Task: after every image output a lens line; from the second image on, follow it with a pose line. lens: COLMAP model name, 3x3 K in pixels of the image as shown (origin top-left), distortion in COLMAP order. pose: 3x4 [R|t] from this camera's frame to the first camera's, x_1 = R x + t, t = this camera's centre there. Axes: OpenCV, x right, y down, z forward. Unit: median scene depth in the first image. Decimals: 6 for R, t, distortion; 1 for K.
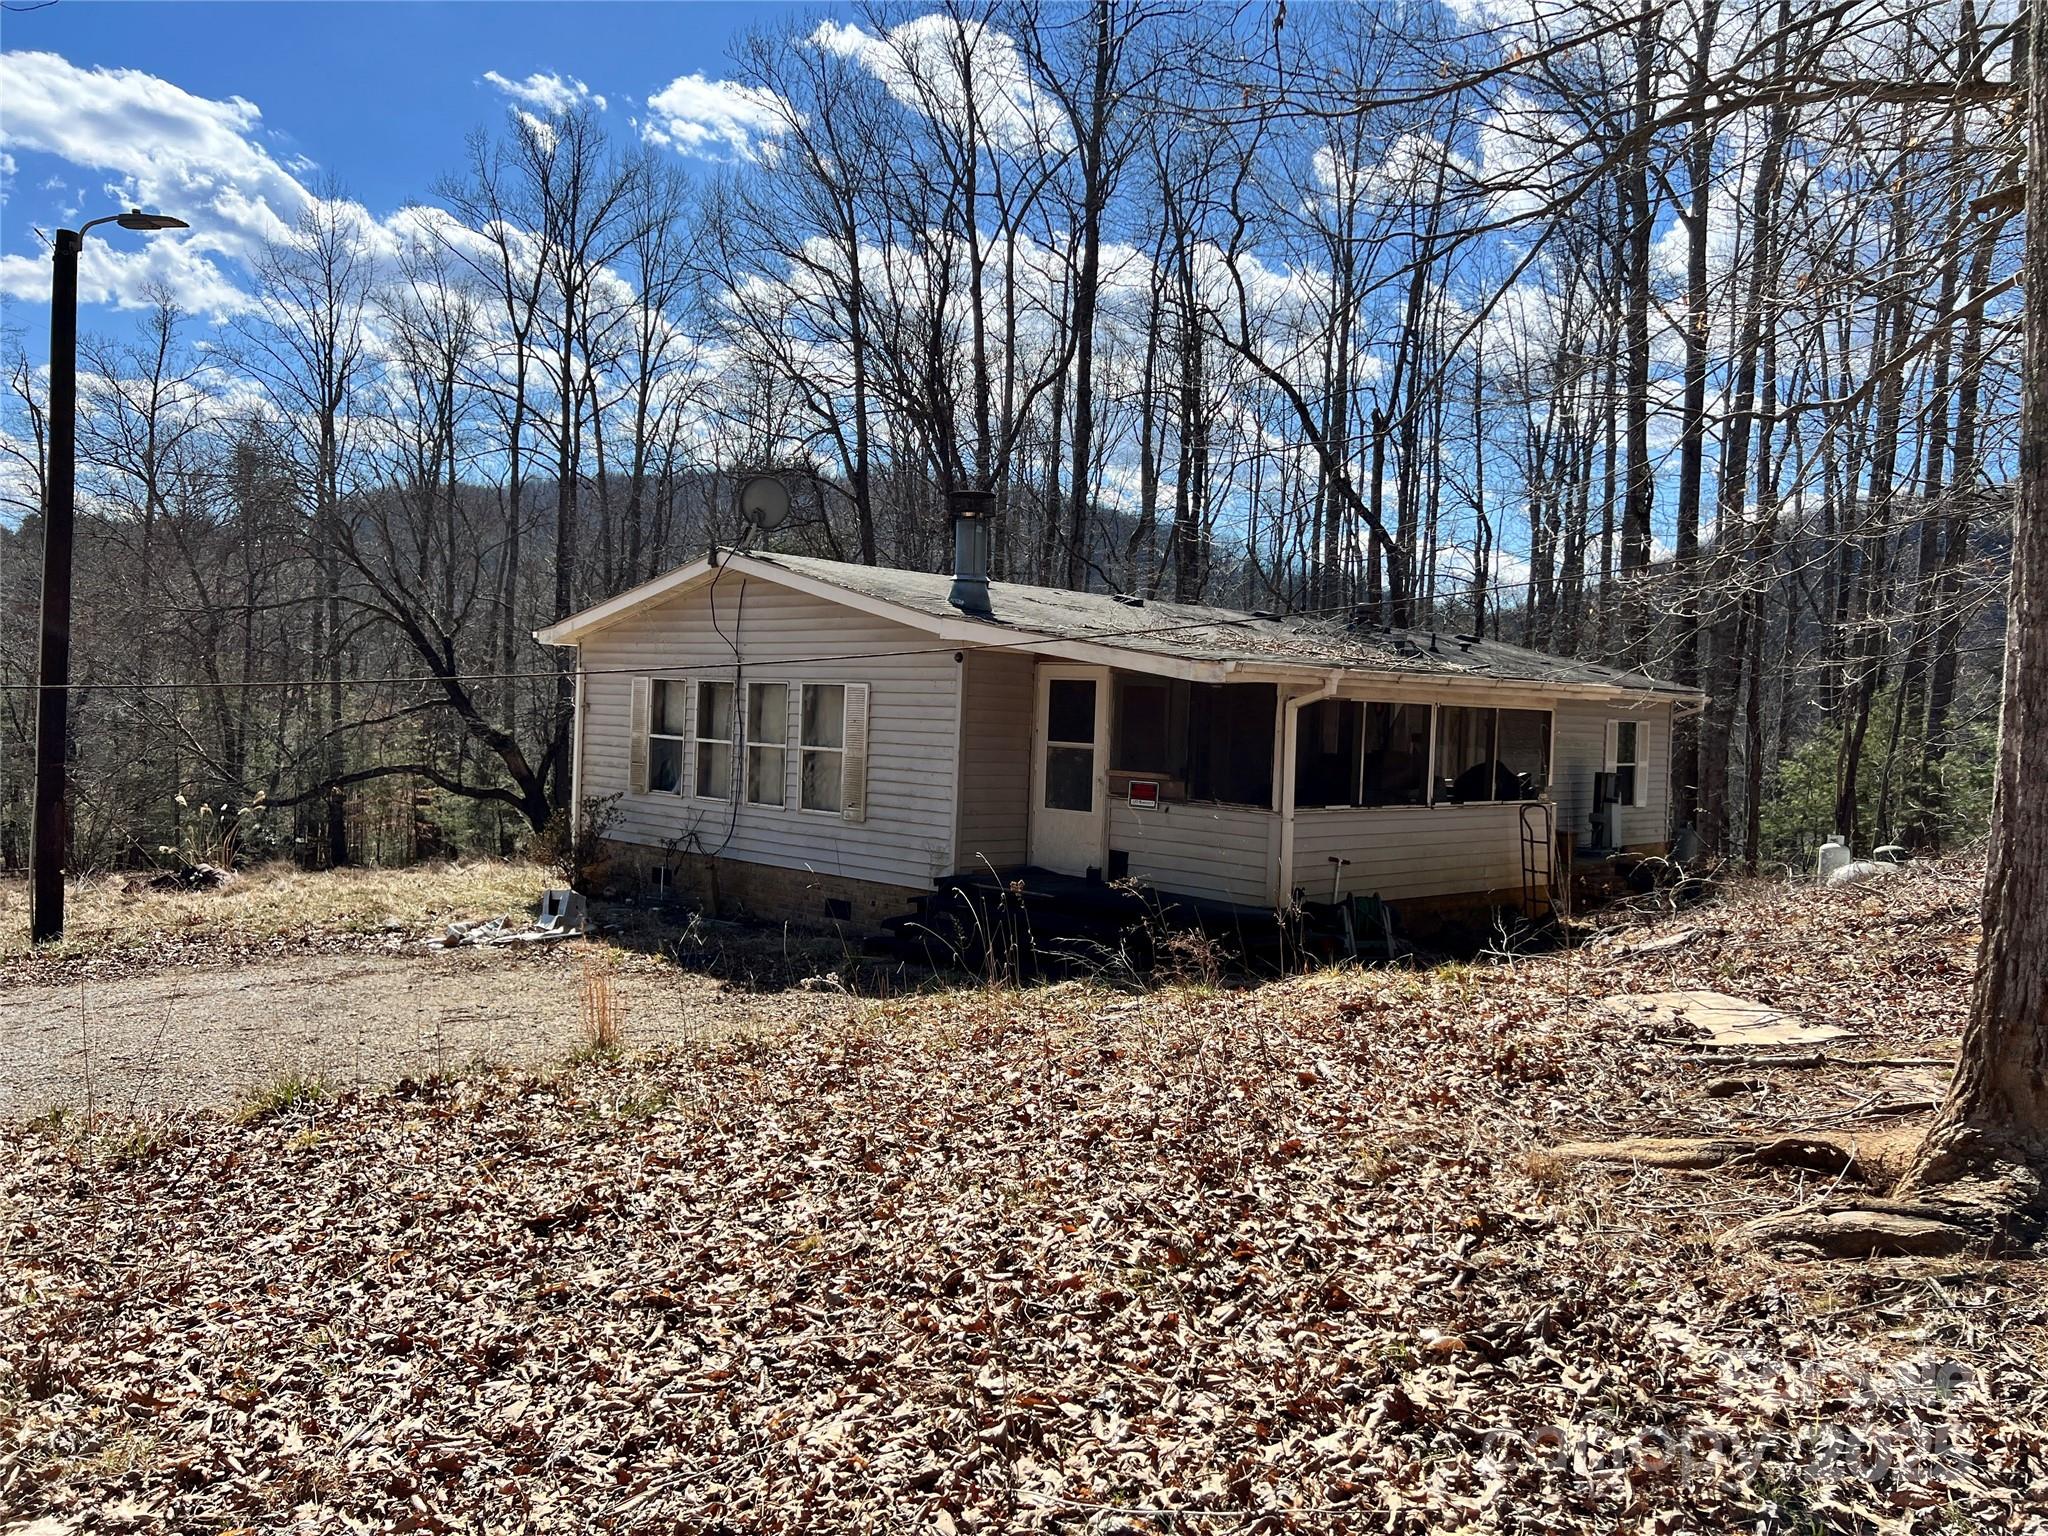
lens RADIAL K [[1552.0, 0, 1025.7], [0, 1552.0, 765.3], [0, 0, 1]] dist [0.050024, -0.061045]
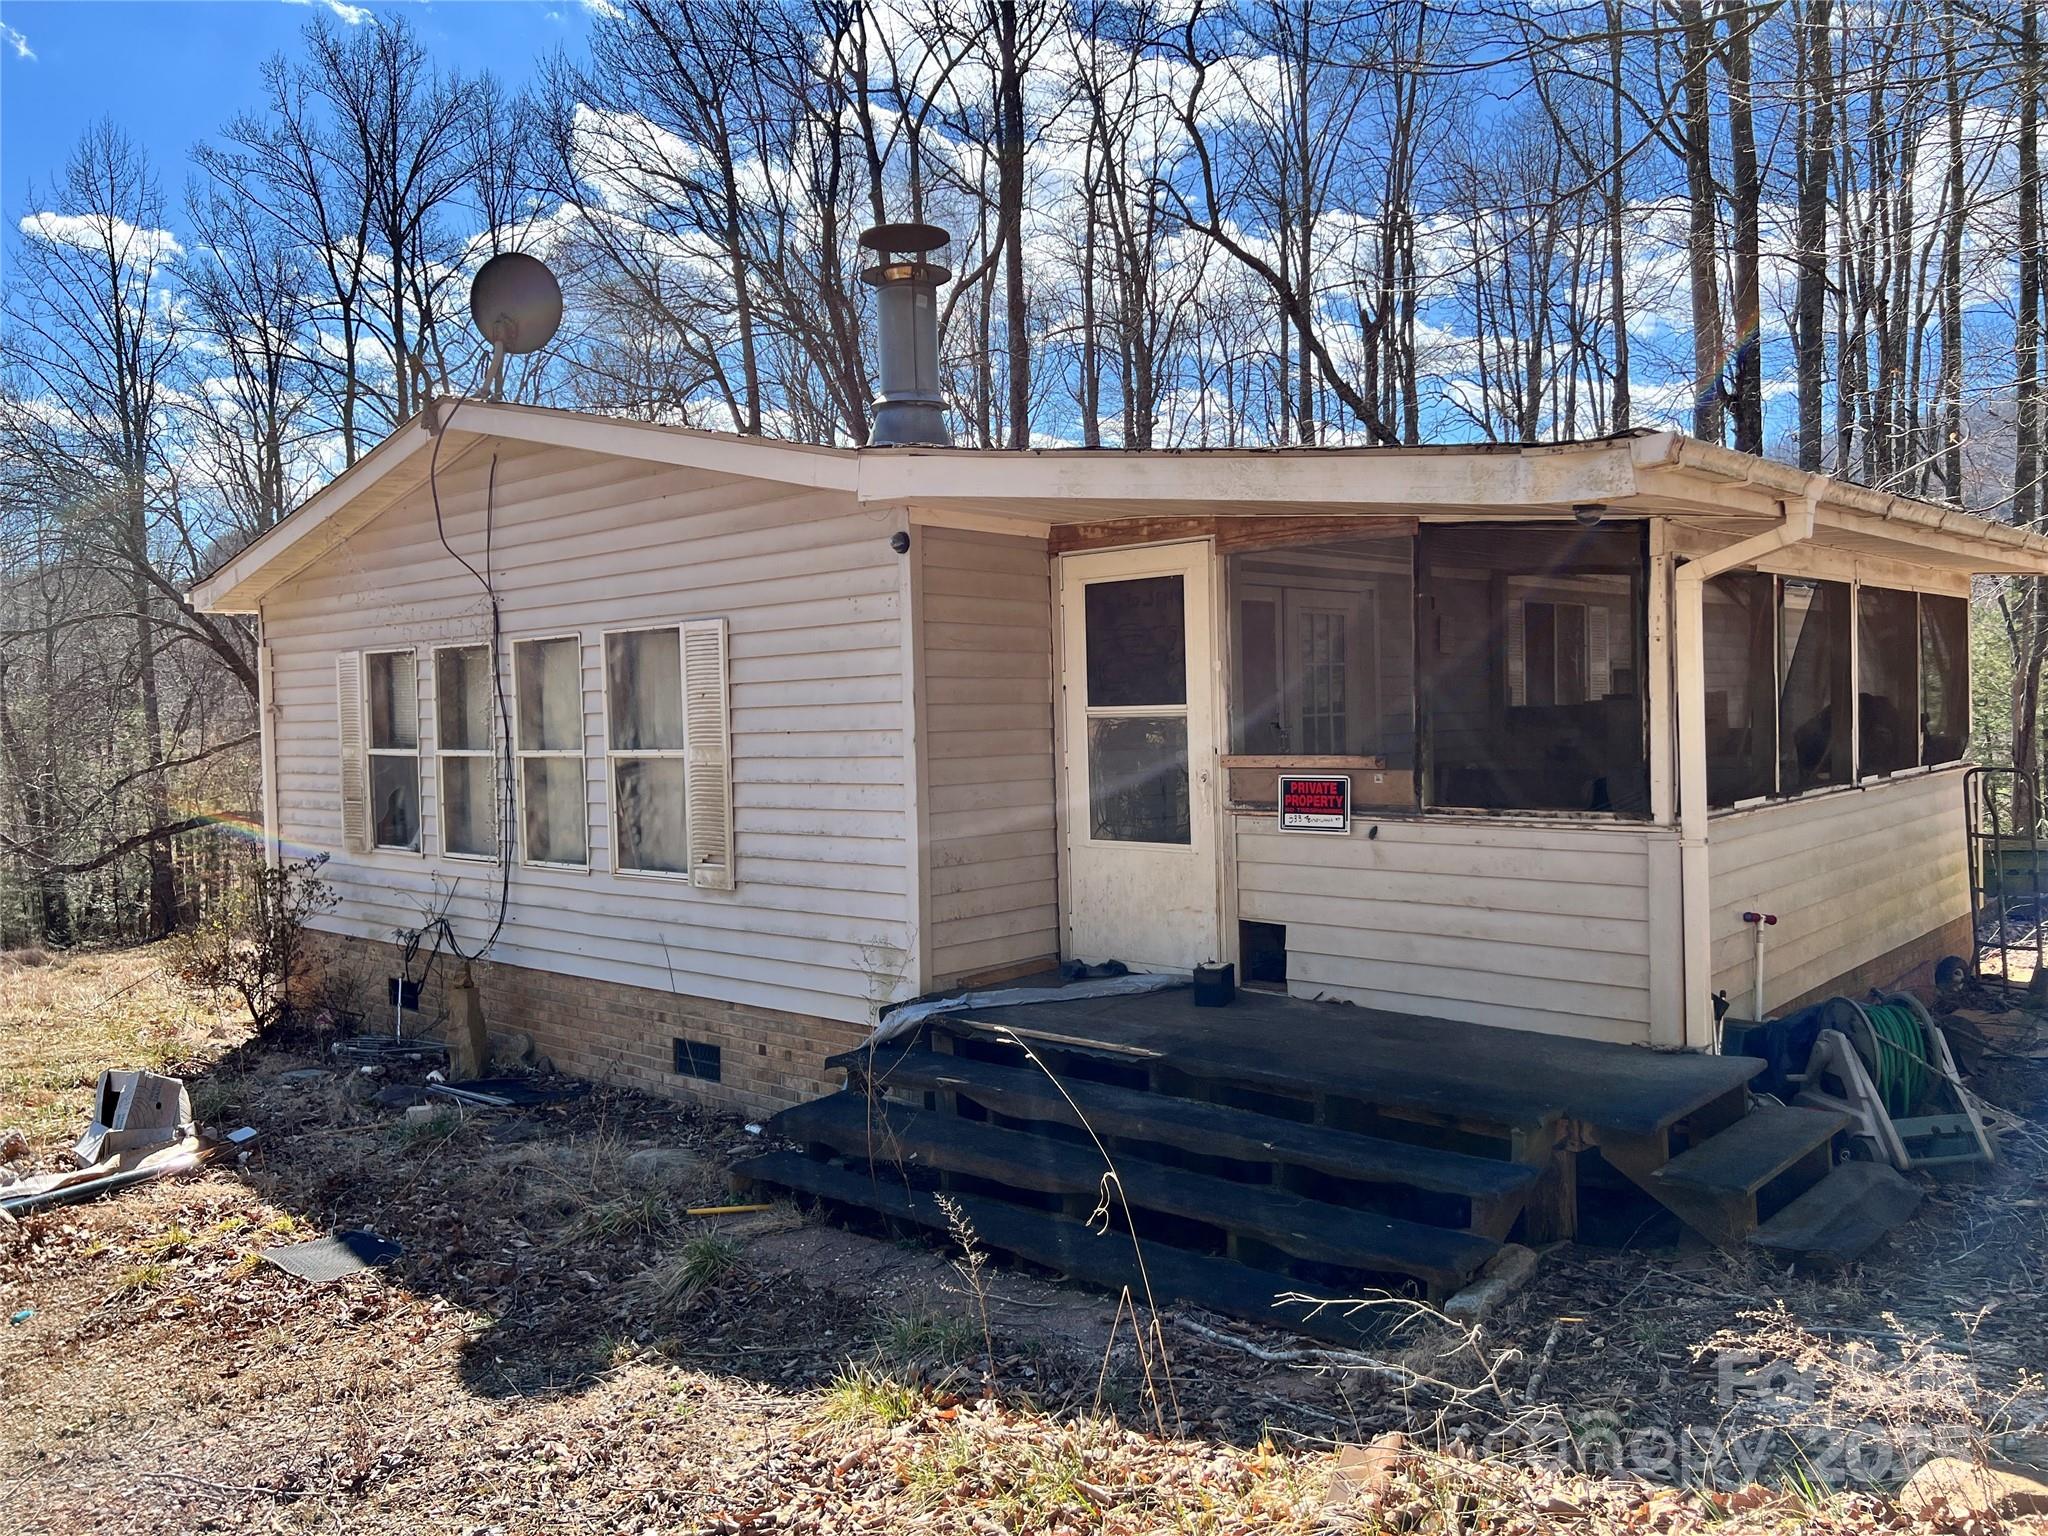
lens RADIAL K [[1552.0, 0, 1022.1], [0, 1552.0, 773.3], [0, 0, 1]] dist [0.050024, -0.061045]
pose [[0.996922, -0.066316, 0.041811, -0.027621], [0.065988, 0.997778, 0.009181, -0.000436], [-0.042327, -0.006394, 0.999083, 0.465748]]
